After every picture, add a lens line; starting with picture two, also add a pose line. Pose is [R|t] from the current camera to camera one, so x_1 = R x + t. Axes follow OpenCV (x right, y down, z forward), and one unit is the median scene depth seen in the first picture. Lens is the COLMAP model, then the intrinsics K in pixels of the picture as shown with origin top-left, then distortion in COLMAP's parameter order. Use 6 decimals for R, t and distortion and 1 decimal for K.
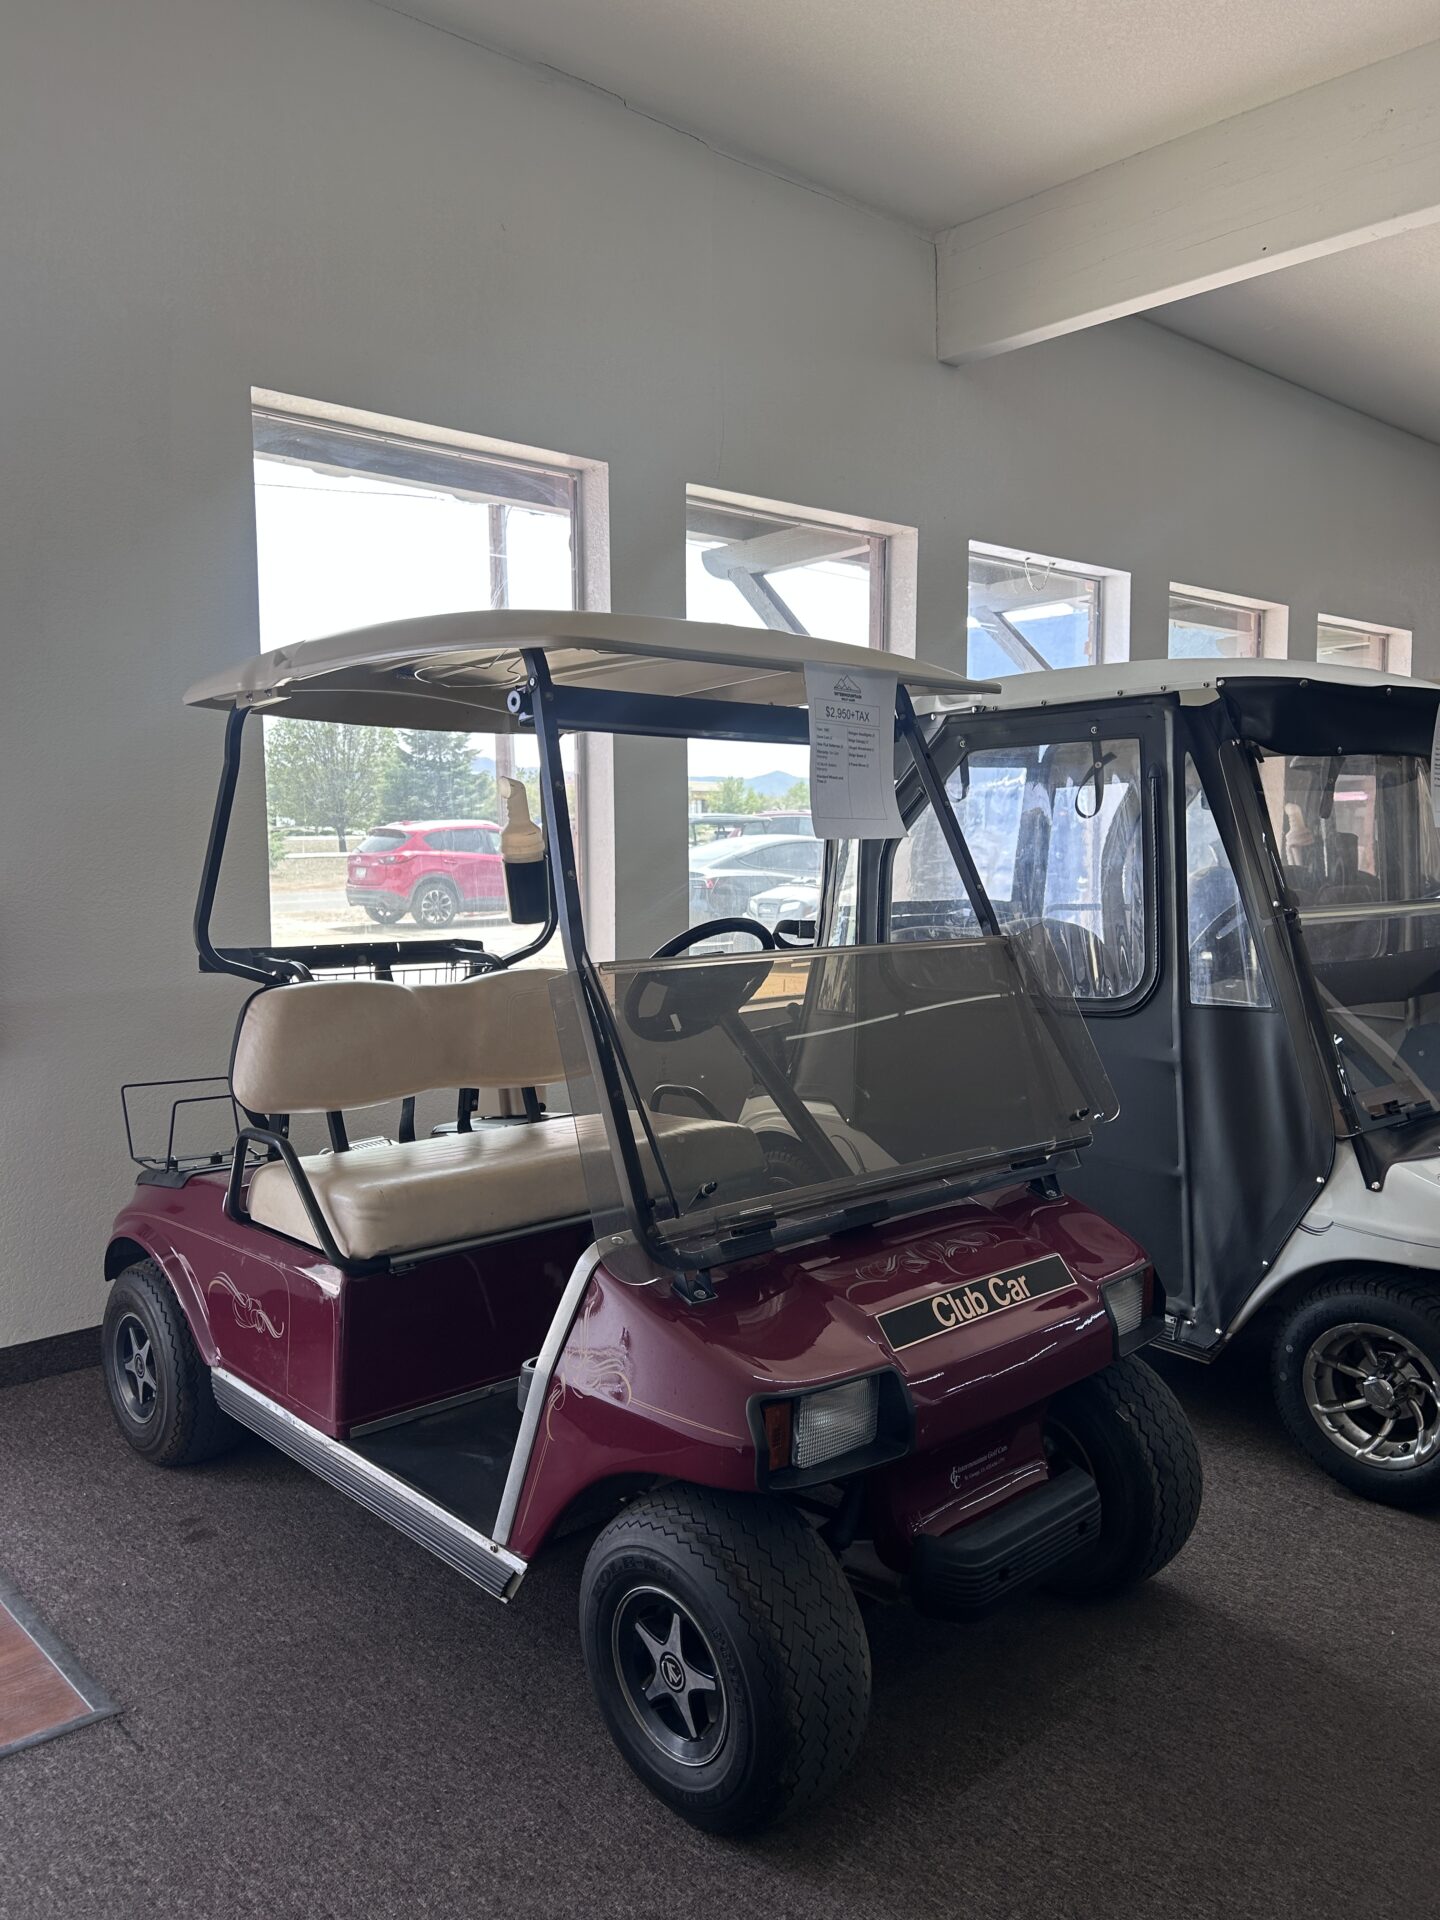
lens RADIAL K [[1454.0, 0, 720.5], [0, 1454.0, 956.7], [0, 0, 1]] dist [0.047289, -0.053832]
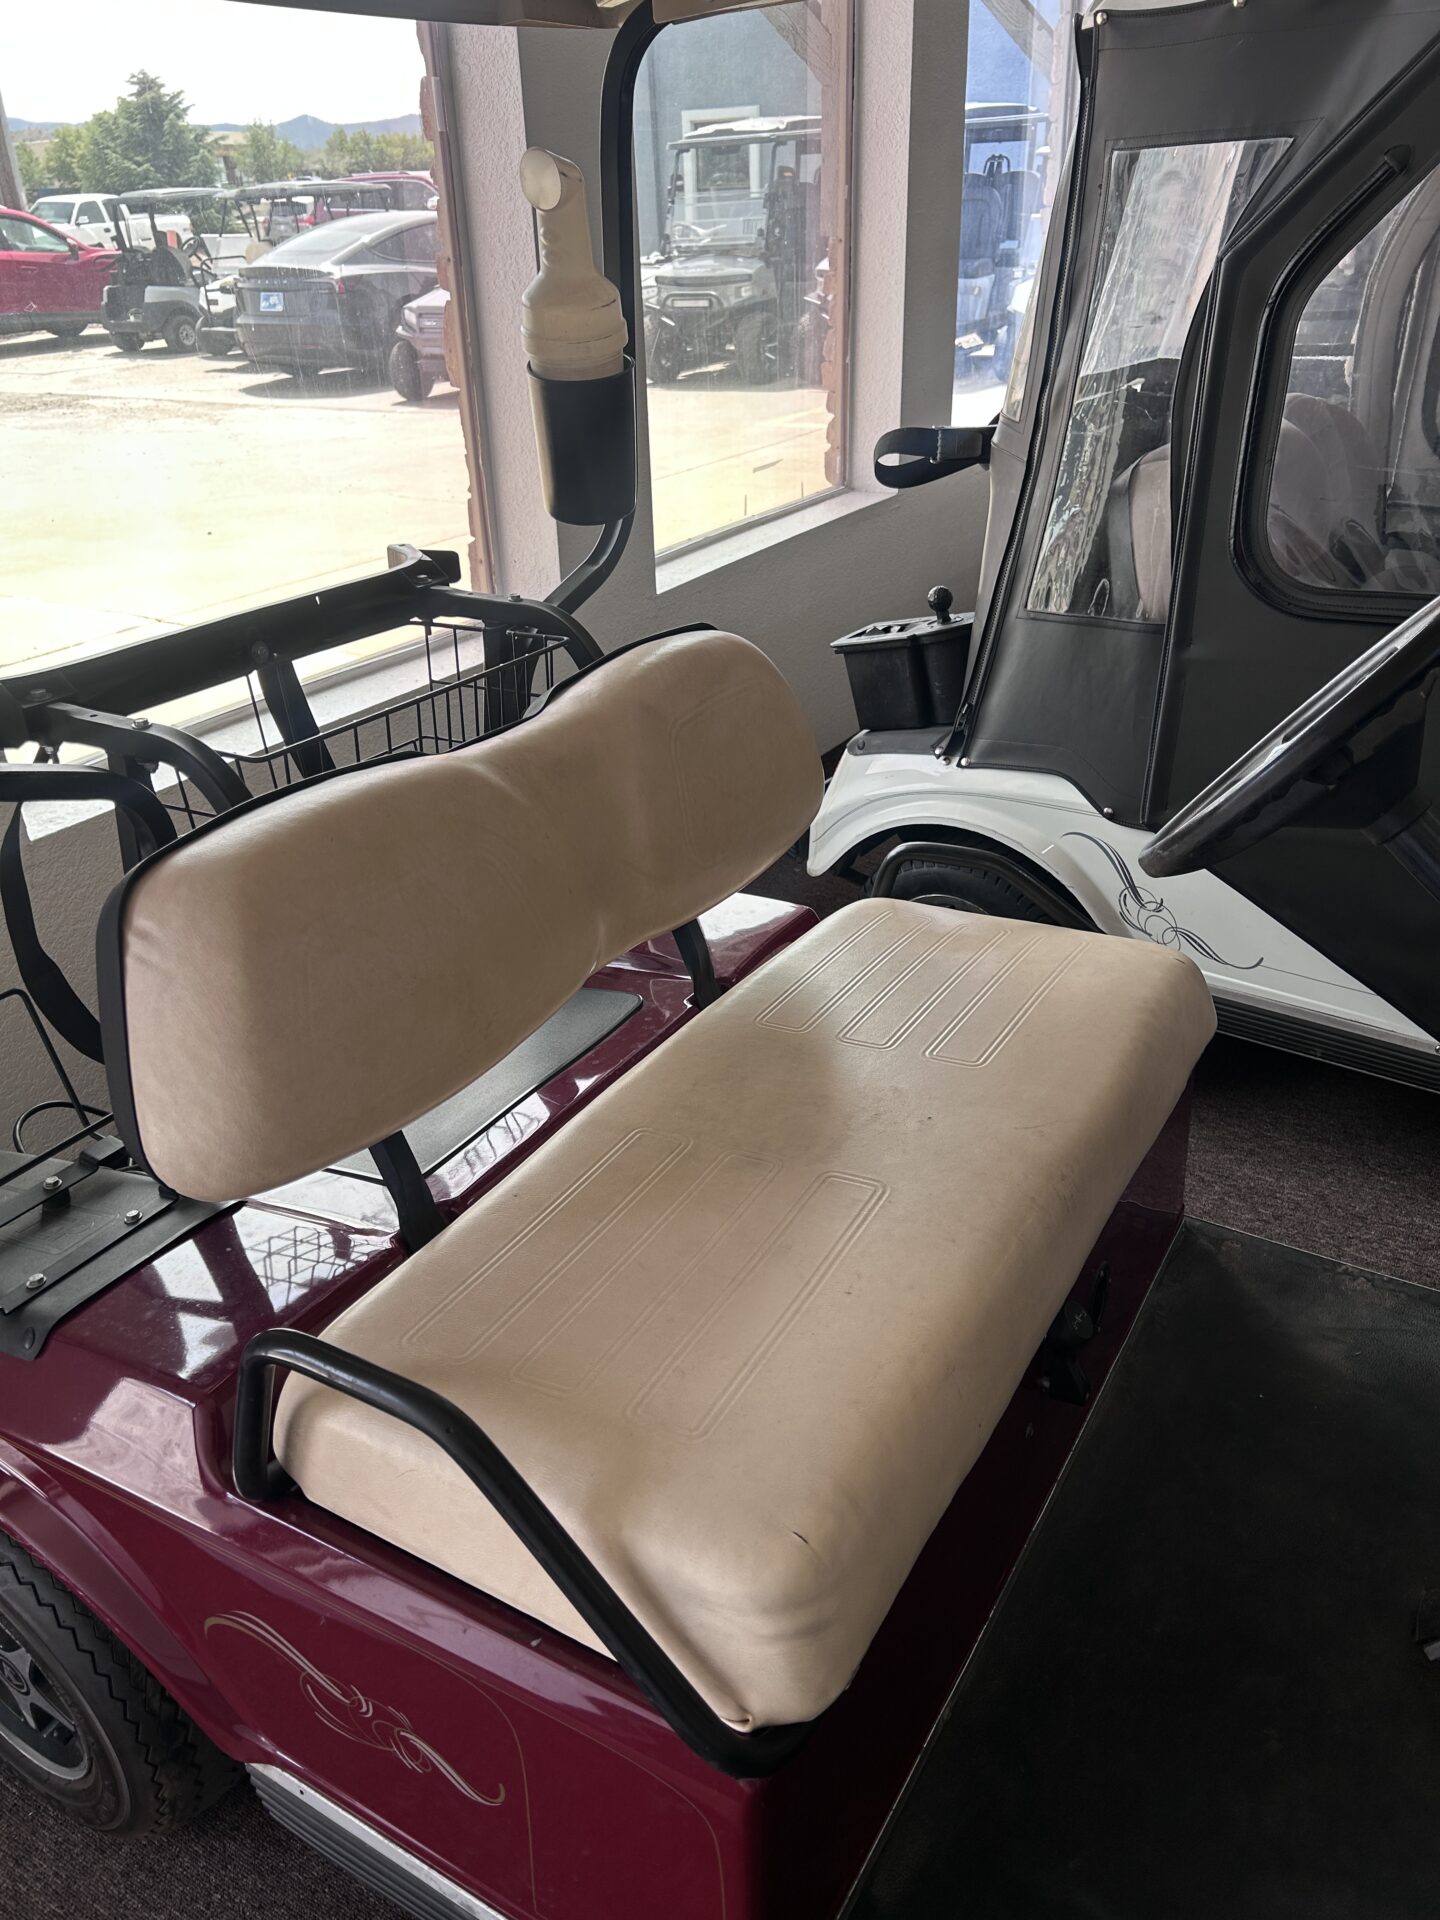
lens RADIAL K [[1454.0, 0, 715.9], [0, 1454.0, 959.5], [0, 0, 1]] dist [0.047289, -0.053832]
pose [[0.959690, -0.152002, 0.236413, -0.057746], [0.048976, 0.918714, 0.391875, -0.018604], [-0.276761, -0.364500, 0.889125, 0.137662]]
